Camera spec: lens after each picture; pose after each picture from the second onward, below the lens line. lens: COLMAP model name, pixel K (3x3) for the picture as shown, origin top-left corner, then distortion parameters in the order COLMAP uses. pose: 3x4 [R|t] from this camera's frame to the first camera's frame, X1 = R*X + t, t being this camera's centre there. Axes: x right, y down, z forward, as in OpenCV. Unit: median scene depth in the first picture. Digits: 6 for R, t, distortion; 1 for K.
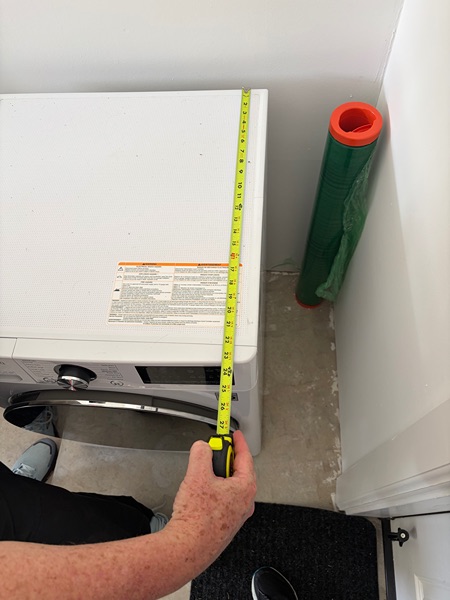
lens RADIAL K [[456.6, 0, 225.2], [0, 456.6, 294.3], [0, 0, 1]] dist [0.039884, -0.053344]
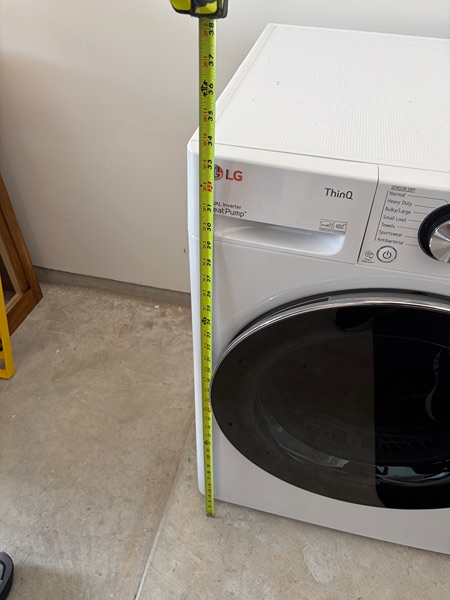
lens RADIAL K [[456.6, 0, 226.7], [0, 456.6, 298.5], [0, 0, 1]] dist [0.039884, -0.053344]
pose [[0.983207, 0.178488, -0.038023, -0.576560], [-0.181006, 0.927239, -0.327817, 0.506970], [-0.023255, 0.329194, 0.943976, 0.412214]]
